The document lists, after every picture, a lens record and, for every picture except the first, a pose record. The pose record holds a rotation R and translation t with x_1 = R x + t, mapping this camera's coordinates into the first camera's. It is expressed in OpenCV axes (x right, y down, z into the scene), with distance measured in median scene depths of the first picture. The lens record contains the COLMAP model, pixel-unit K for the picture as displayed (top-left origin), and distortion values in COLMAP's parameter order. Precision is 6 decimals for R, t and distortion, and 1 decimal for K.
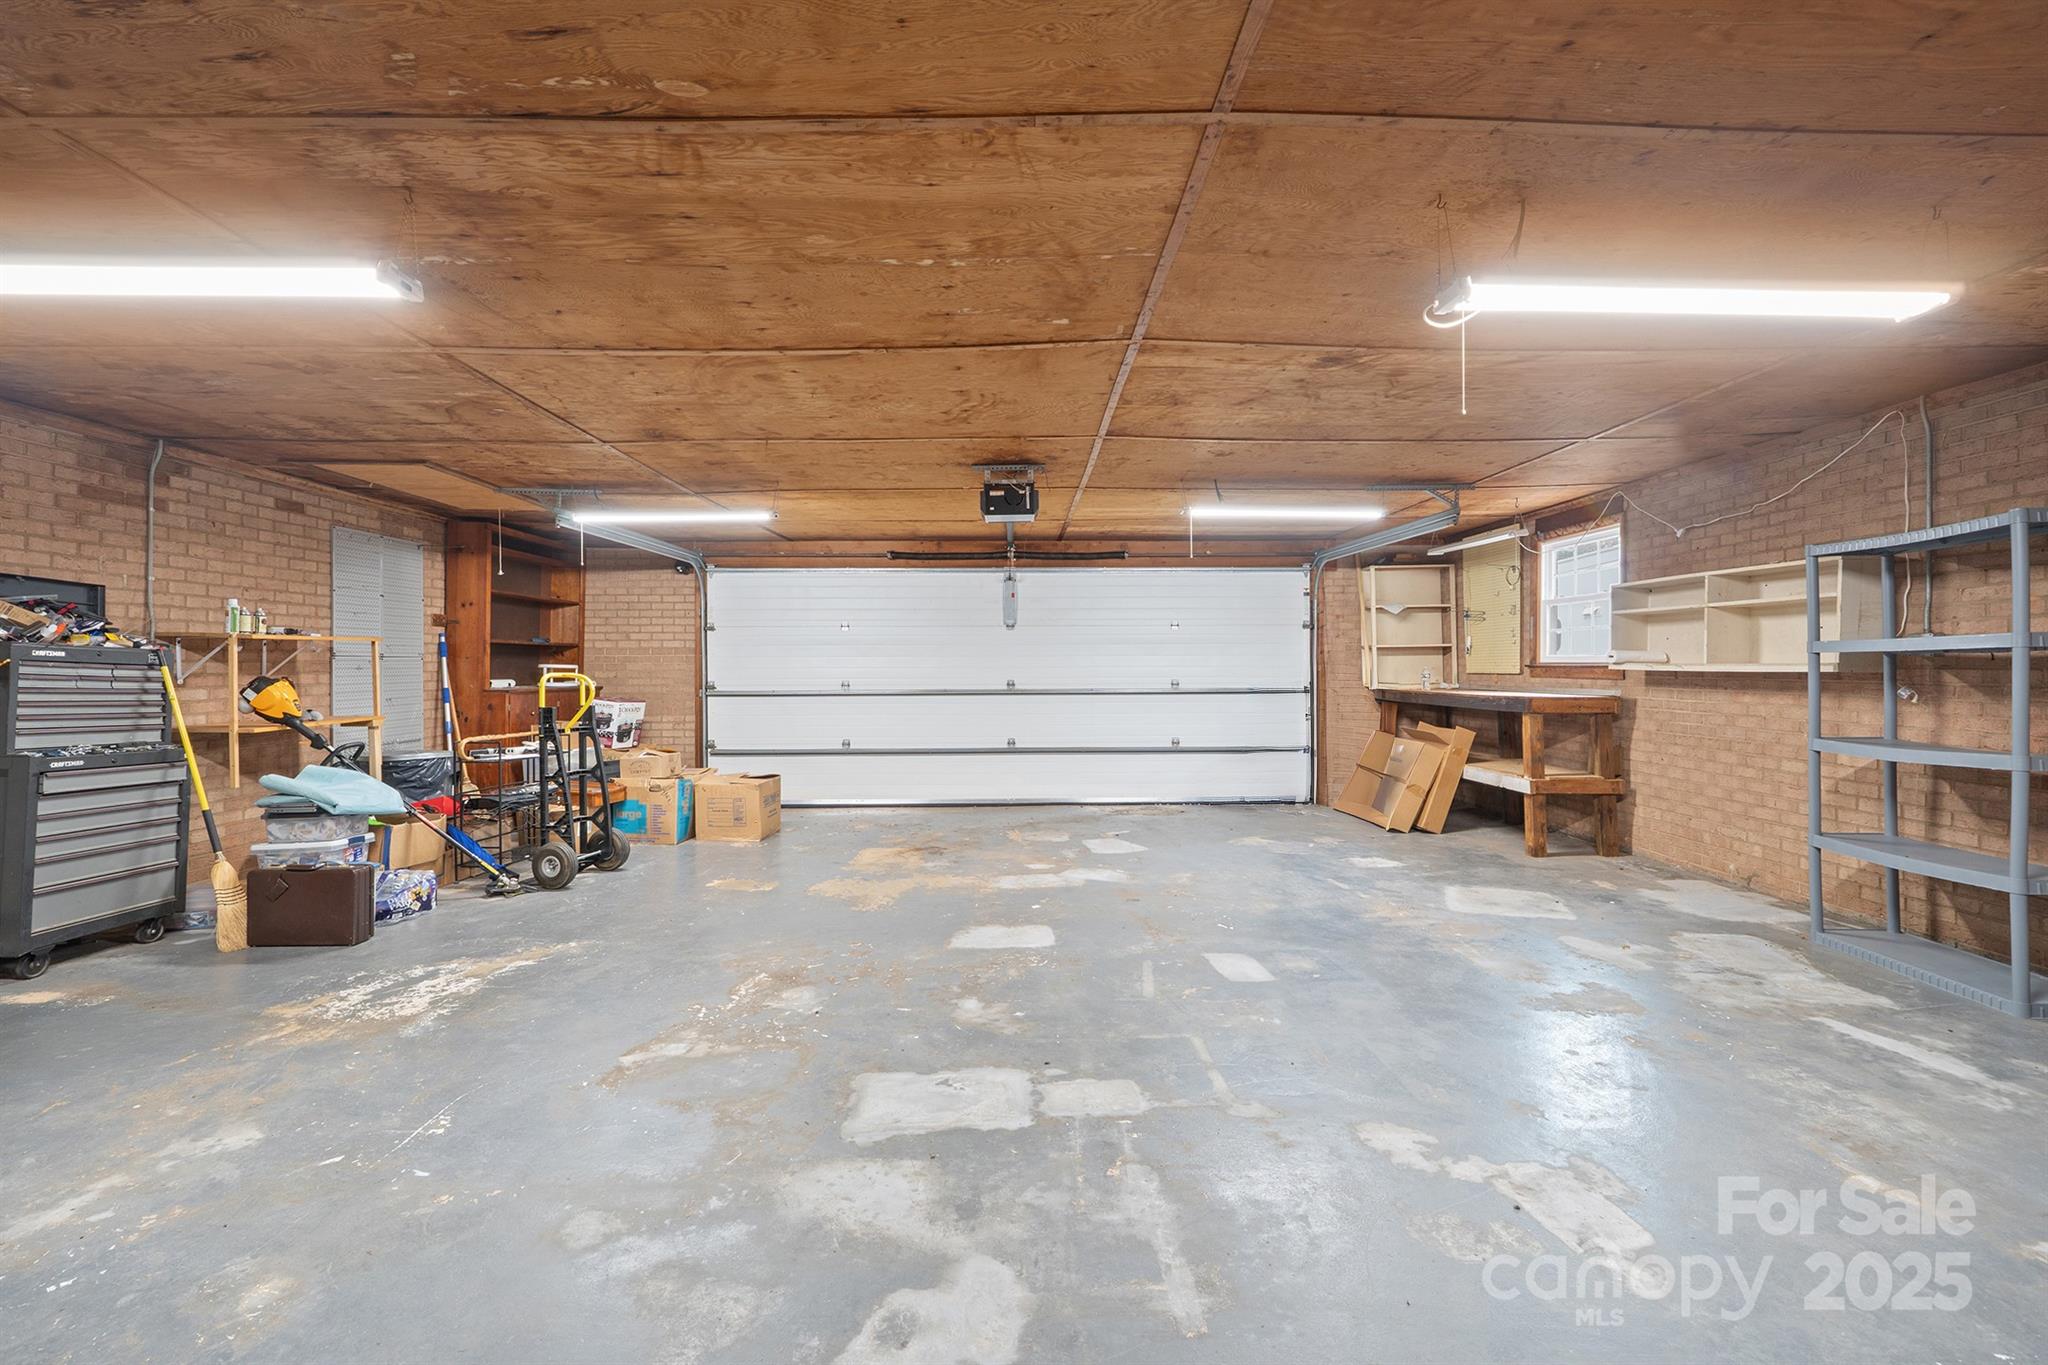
lens RADIAL K [[878.1, 0, 1028.9], [0, 878.1, 666.7], [0, 0, 1]] dist [-0.000546, -0.000071]
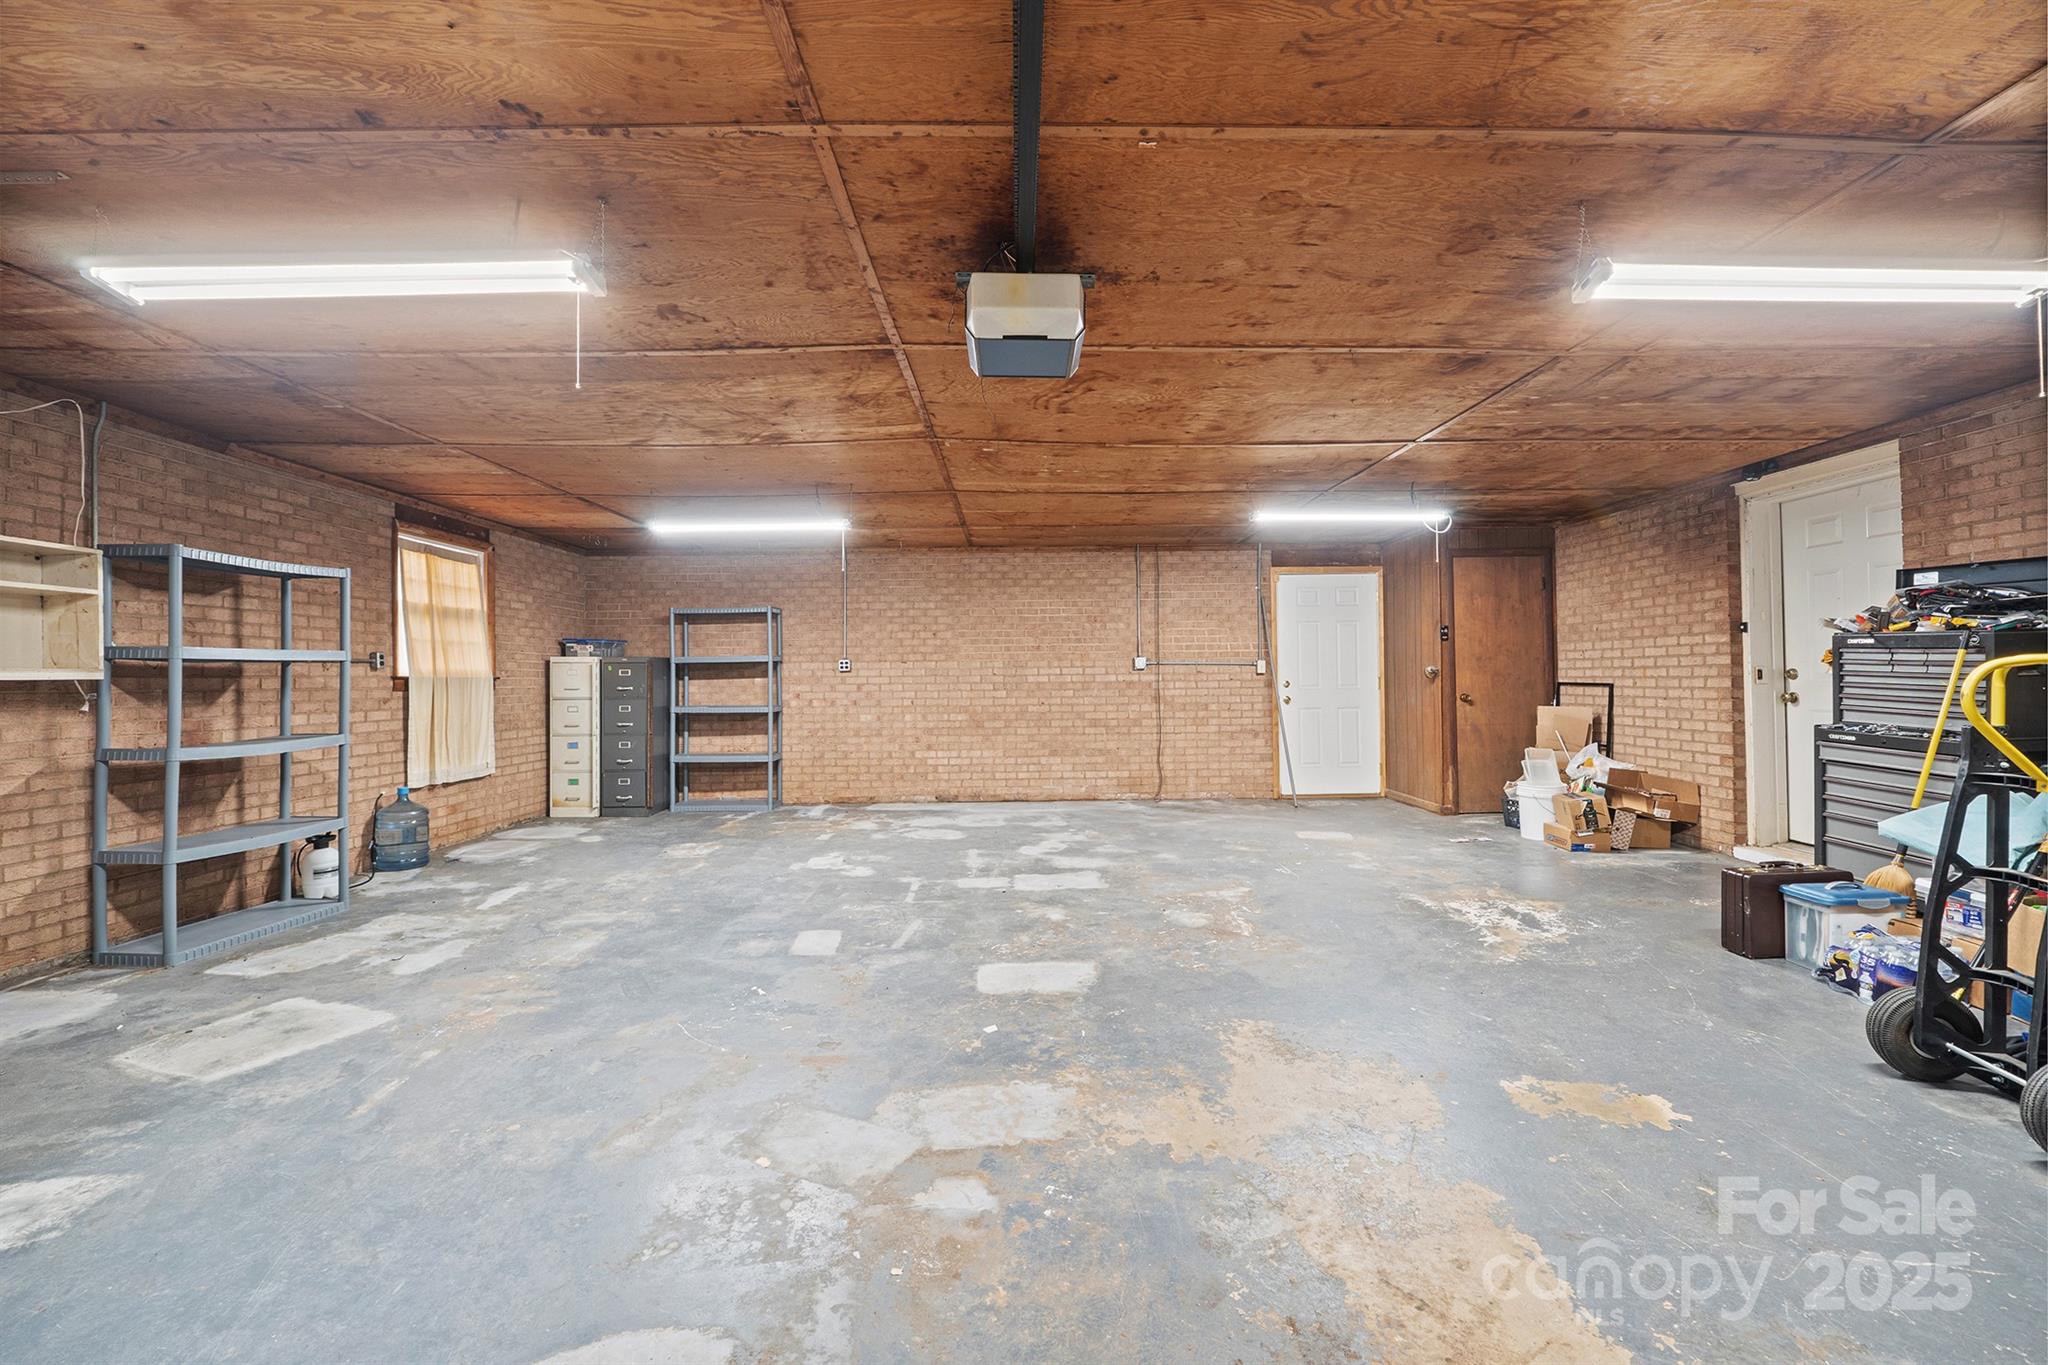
lens RADIAL K [[878.1, 0, 1028.9], [0, 878.1, 666.7], [0, 0, 1]] dist [-0.000546, -0.000071]
pose [[-0.999891, 0.012782, 0.007383, -0.034359], [0.012700, 0.999858, -0.011109, 0.015585], [-0.007524, -0.011014, -0.999911, 1.993168]]
